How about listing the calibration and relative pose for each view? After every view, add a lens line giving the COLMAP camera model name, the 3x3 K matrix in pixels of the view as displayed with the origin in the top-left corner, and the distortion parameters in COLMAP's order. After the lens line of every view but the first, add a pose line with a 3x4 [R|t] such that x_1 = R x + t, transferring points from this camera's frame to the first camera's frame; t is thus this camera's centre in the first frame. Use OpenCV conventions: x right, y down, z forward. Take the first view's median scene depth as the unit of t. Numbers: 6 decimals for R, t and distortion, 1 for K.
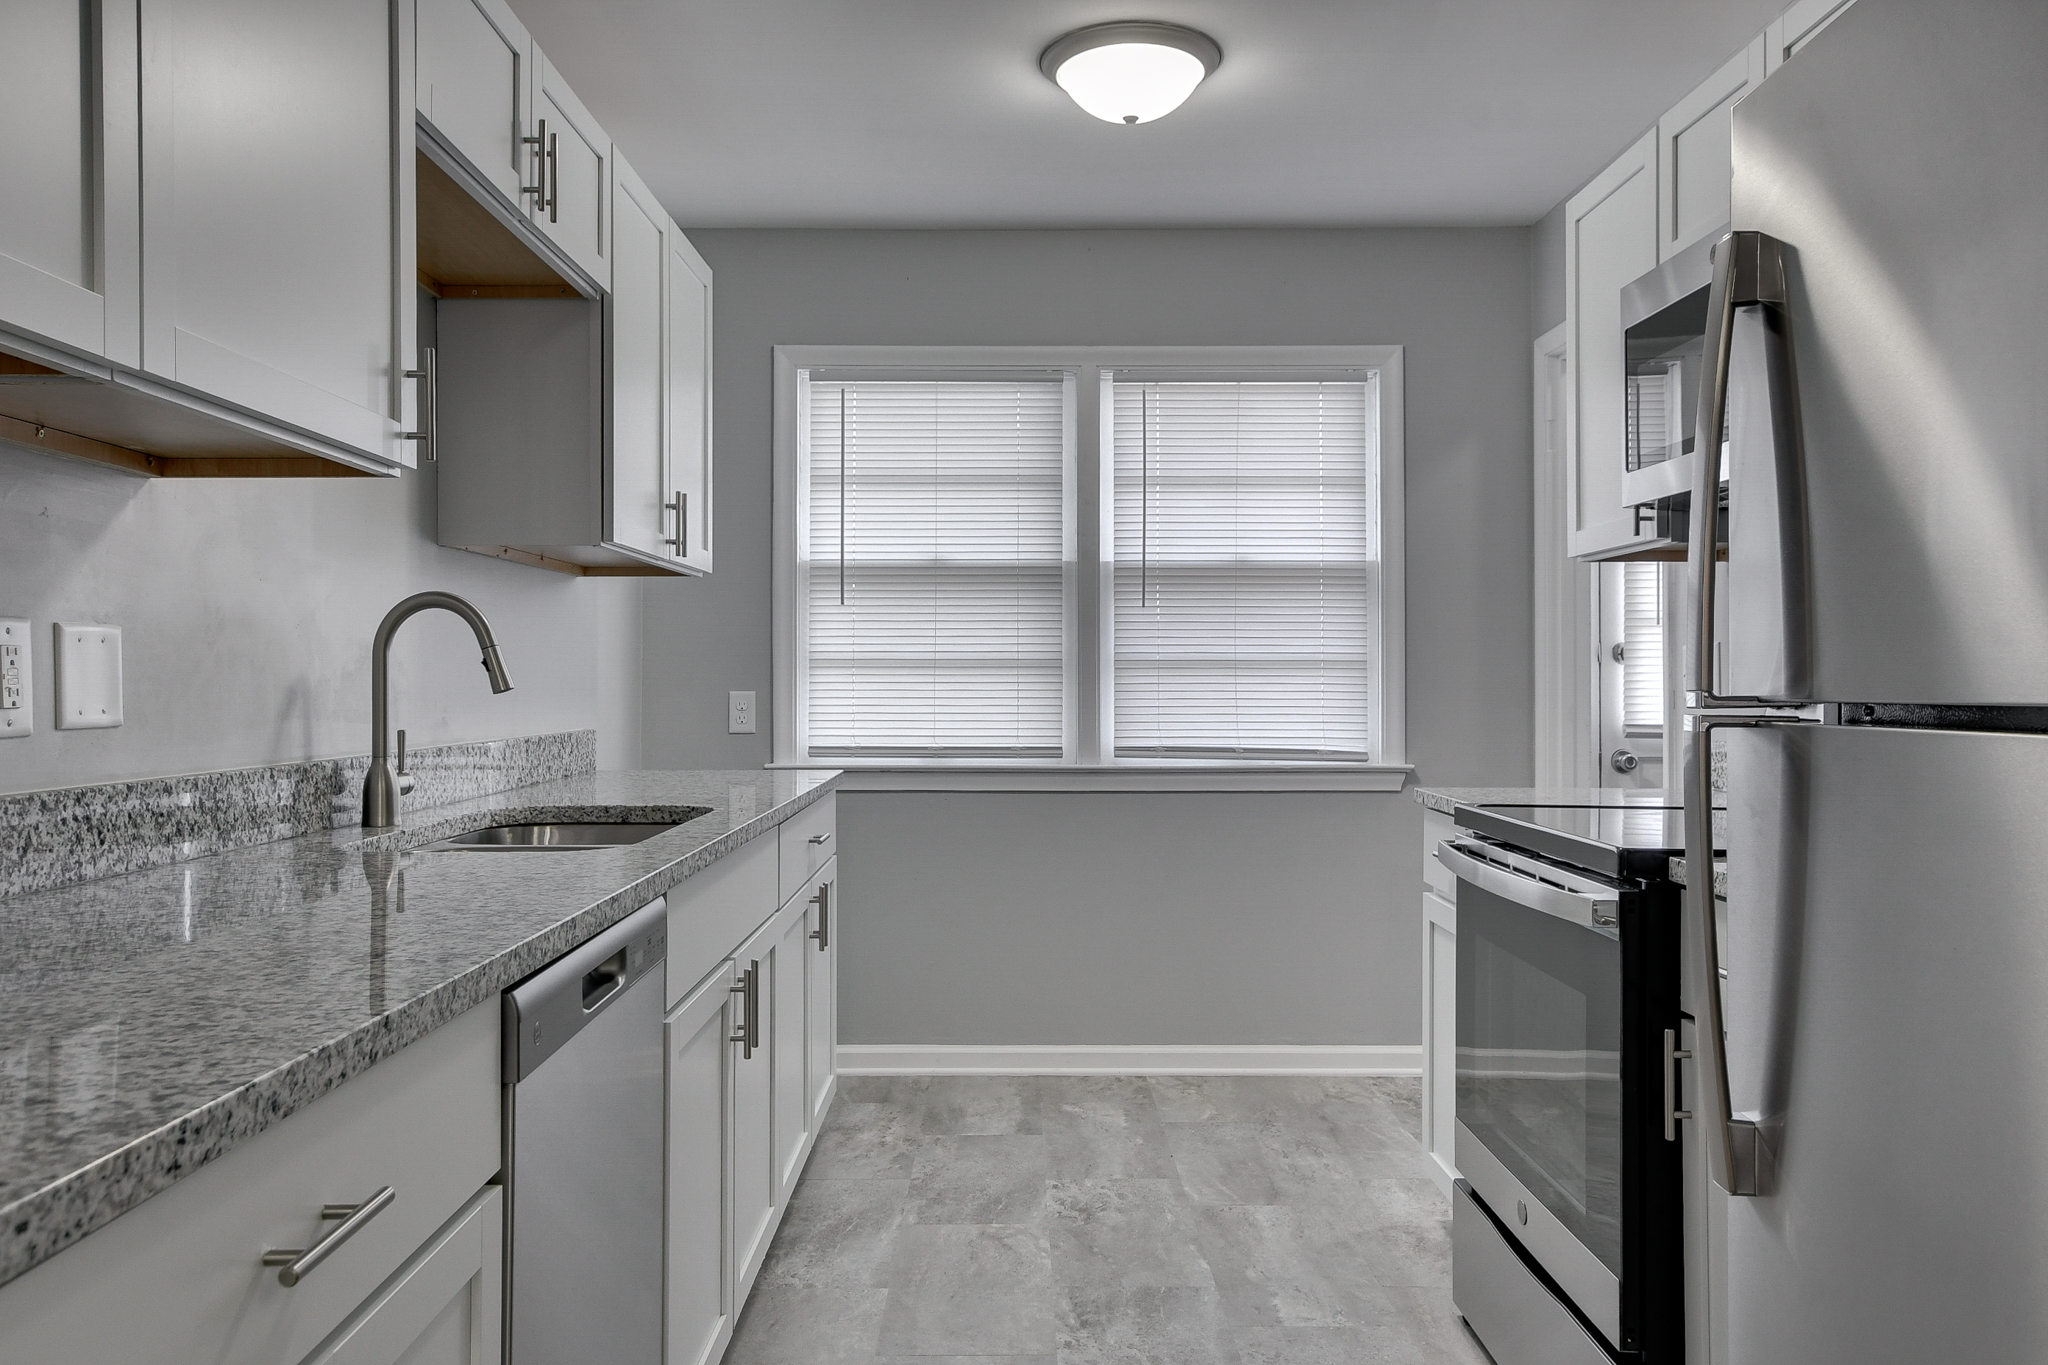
lens RADIAL K [[1494.7, 0, 1024.0], [0, 1494.7, 682.5], [0, 0, 1]] dist [0.004992, 0.001622]
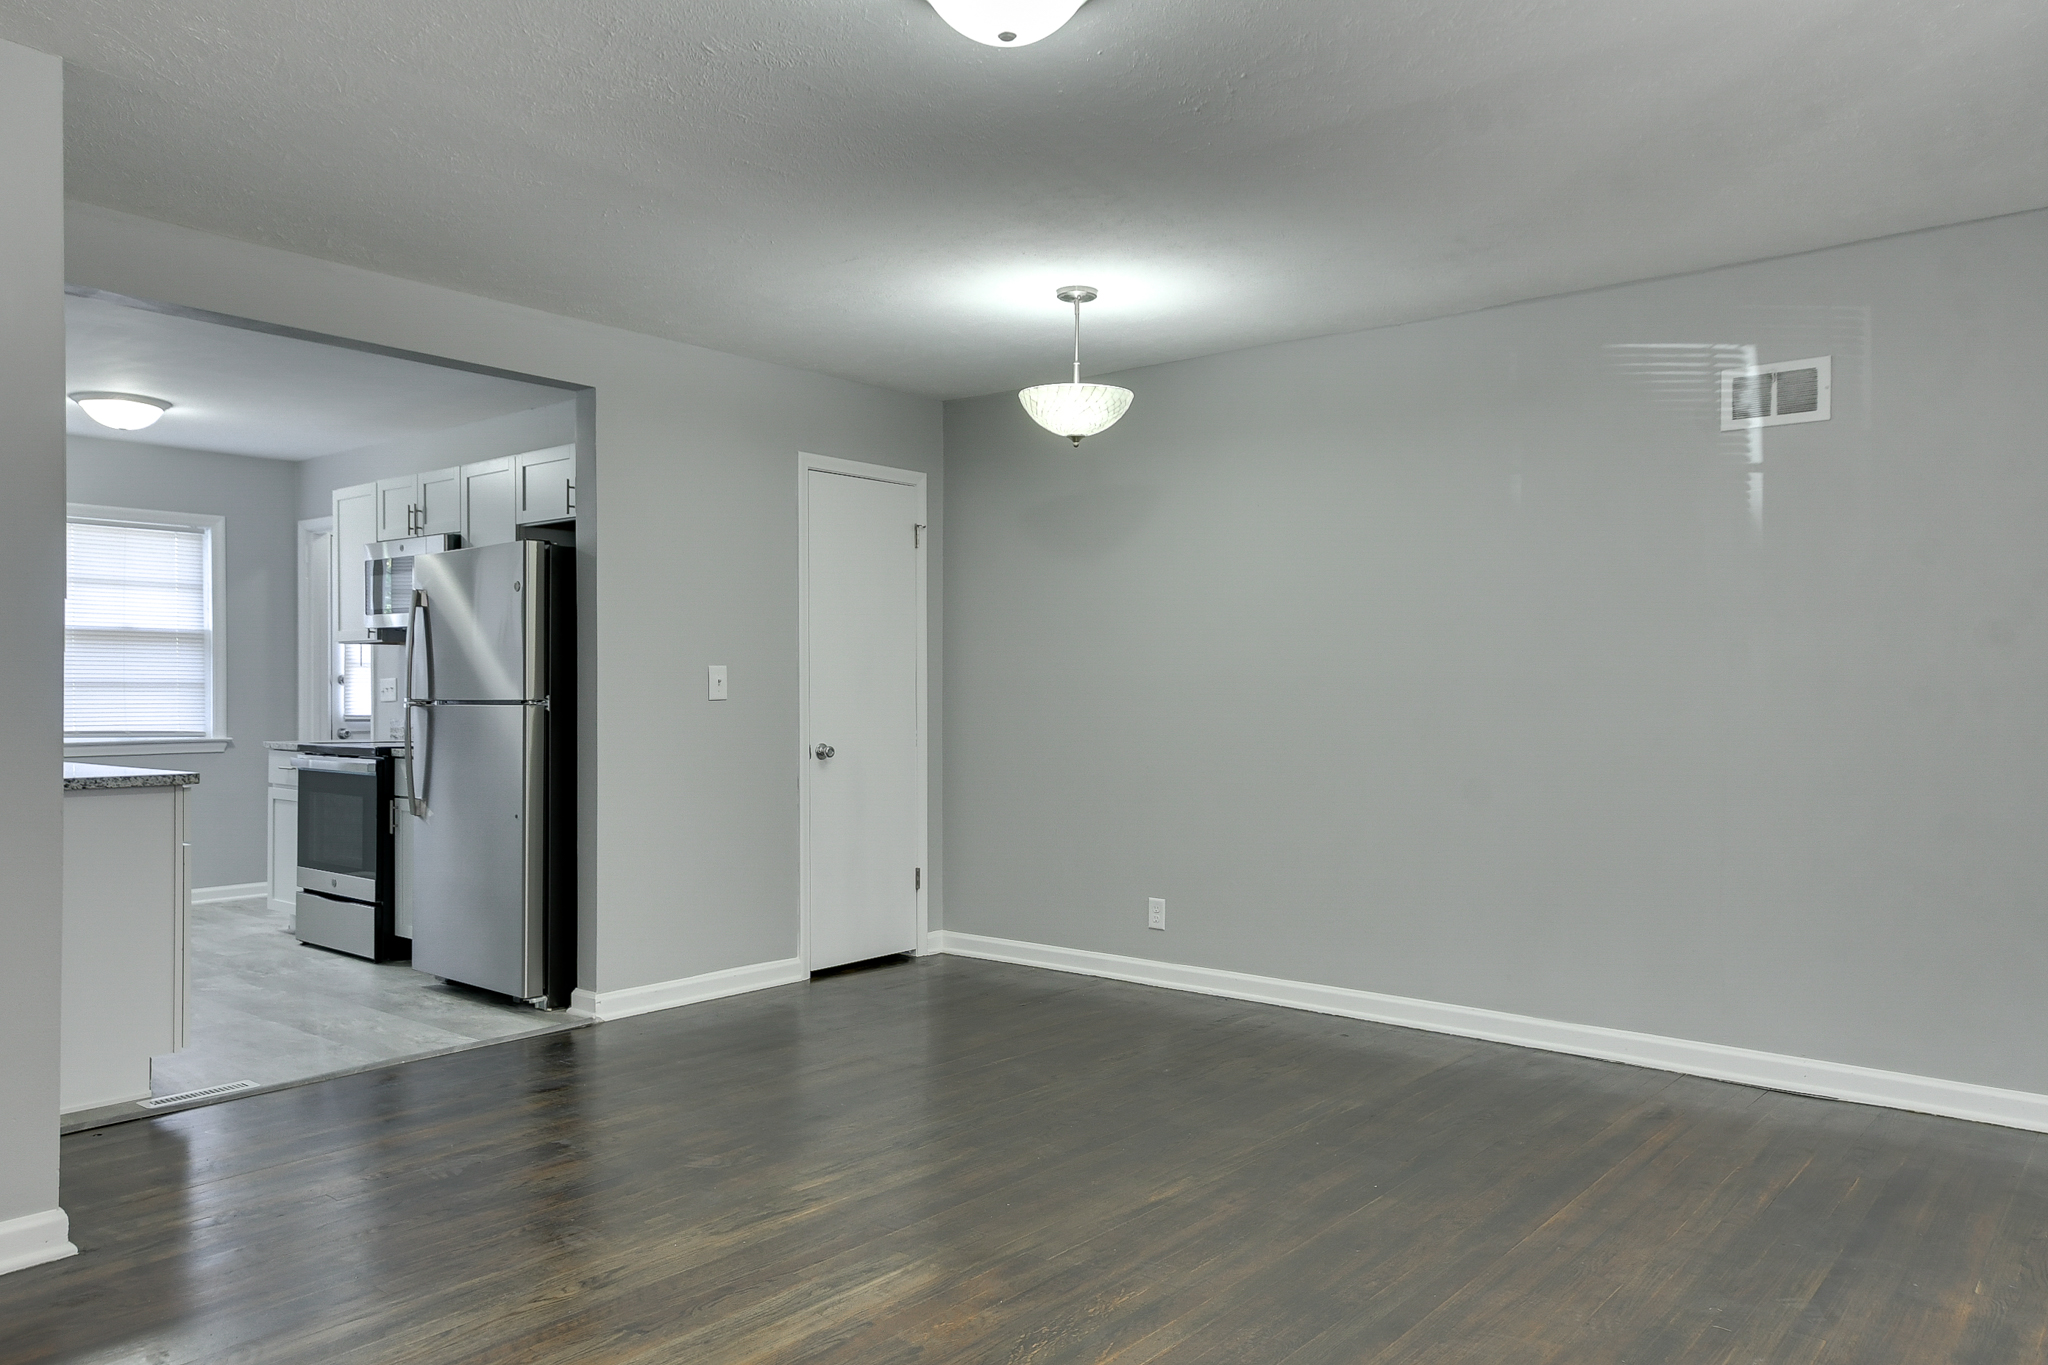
lens RADIAL K [[1361.1, 0, 1024.0], [0, 1361.1, 682.5], [0, 0, 1]] dist [0.004970, 0.002732]
pose [[0.626511, 0.005075, 0.779396, -0.461067], [0.000716, 0.999975, -0.007087, -0.002465], [-0.779412, 0.004998, 0.626492, -0.874539]]
